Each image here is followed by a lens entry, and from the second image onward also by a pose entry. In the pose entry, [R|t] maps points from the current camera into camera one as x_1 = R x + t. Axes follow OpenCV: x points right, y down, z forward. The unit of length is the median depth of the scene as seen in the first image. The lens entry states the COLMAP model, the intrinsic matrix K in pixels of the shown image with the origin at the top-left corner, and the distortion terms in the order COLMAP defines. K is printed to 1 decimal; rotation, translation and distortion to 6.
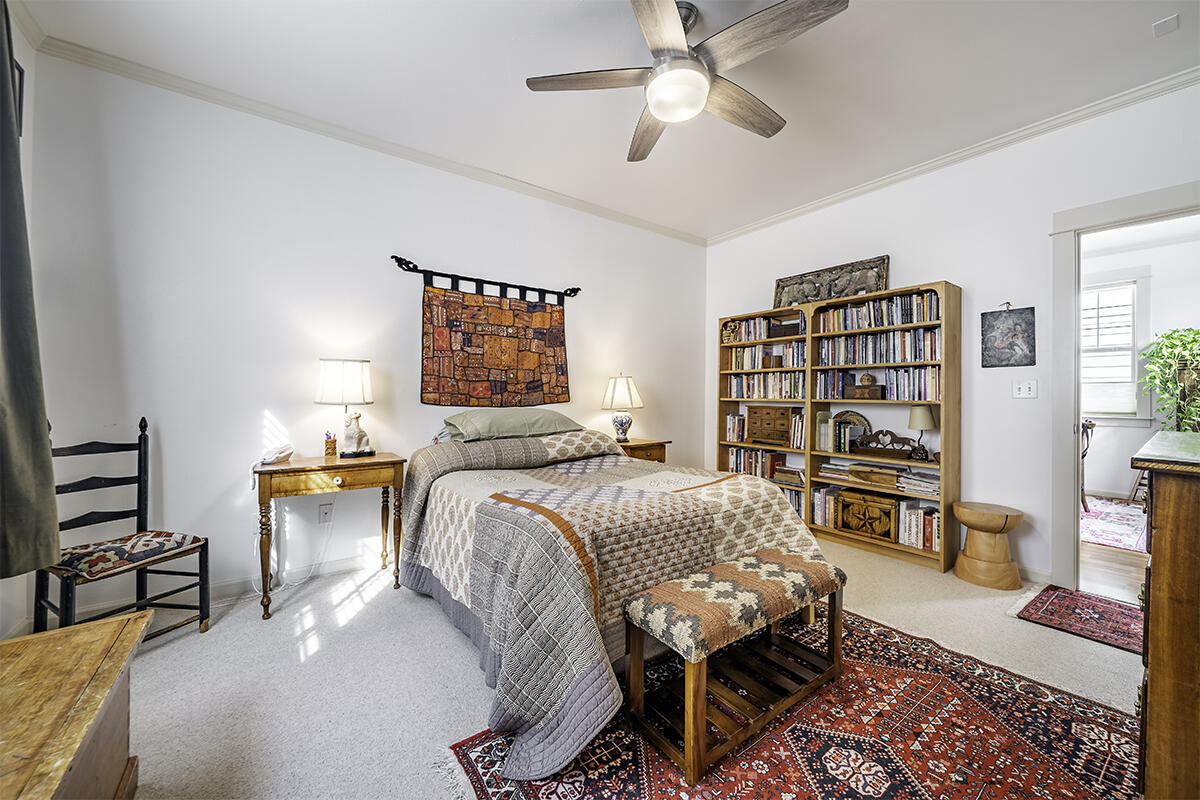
lens RADIAL K [[450.6, 0, 602.4], [0, 450.6, 393.6], [0, 0, 1]] dist [-0.000153, -0.000561]
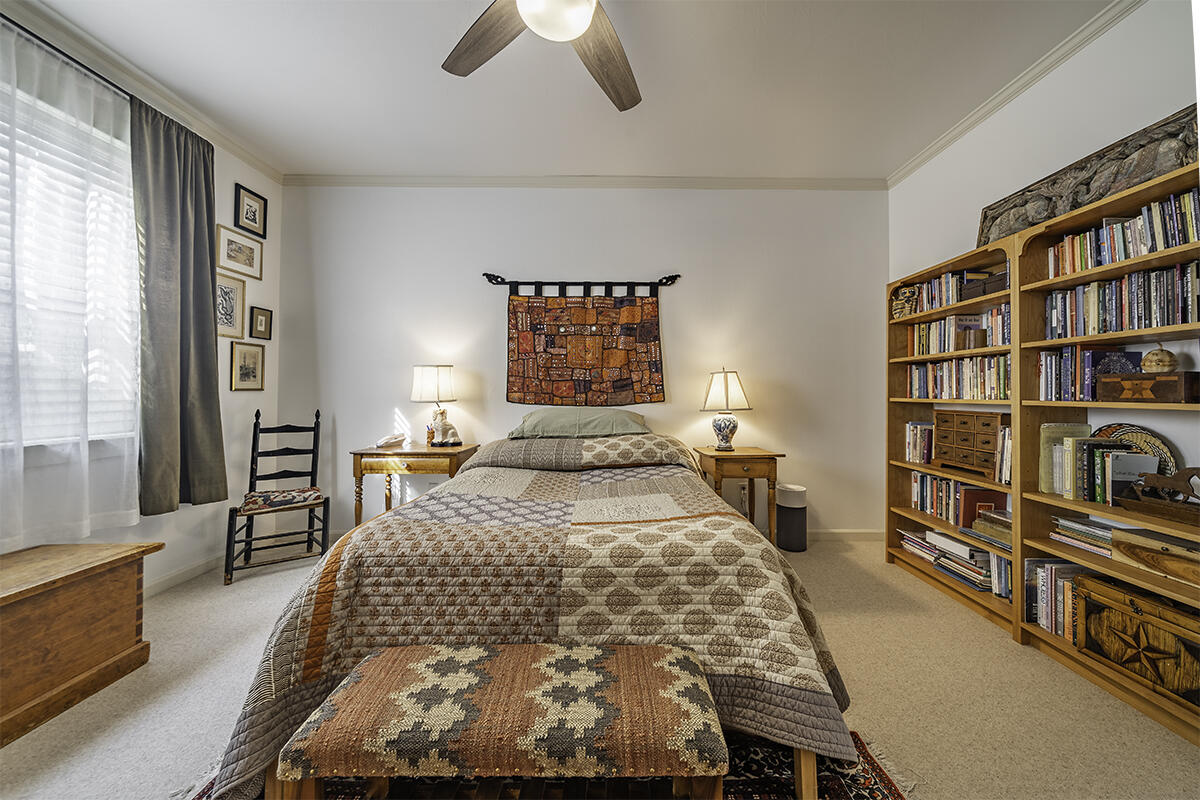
lens RADIAL K [[421.2, 0, 615.1], [0, 421.2, 384.1], [0, 0, 1]] dist [-0.000462, -0.000626]
pose [[0.812811, -0.015927, -0.582310, 0.392969], [0.003647, 0.999746, -0.022253, 0.001970], [0.582516, 0.015963, 0.812663, 0.296971]]
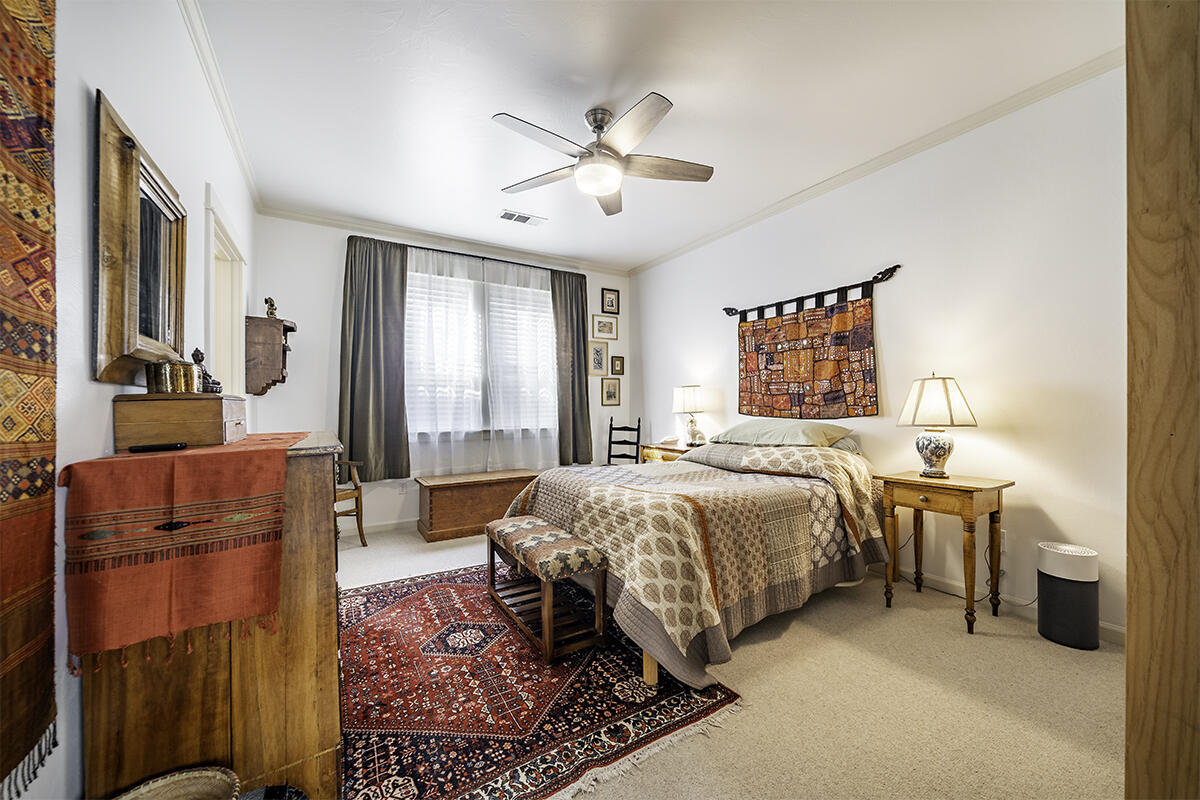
lens RADIAL K [[450.6, 0, 598.3], [0, 450.6, 405.6], [0, 0, 1]] dist [-0.000153, -0.000561]
pose [[-0.094151, -0.006620, -0.995536, 0.887327], [0.006180, 0.999955, -0.007234, 0.004727], [0.995539, -0.006834, -0.094106, 0.677637]]
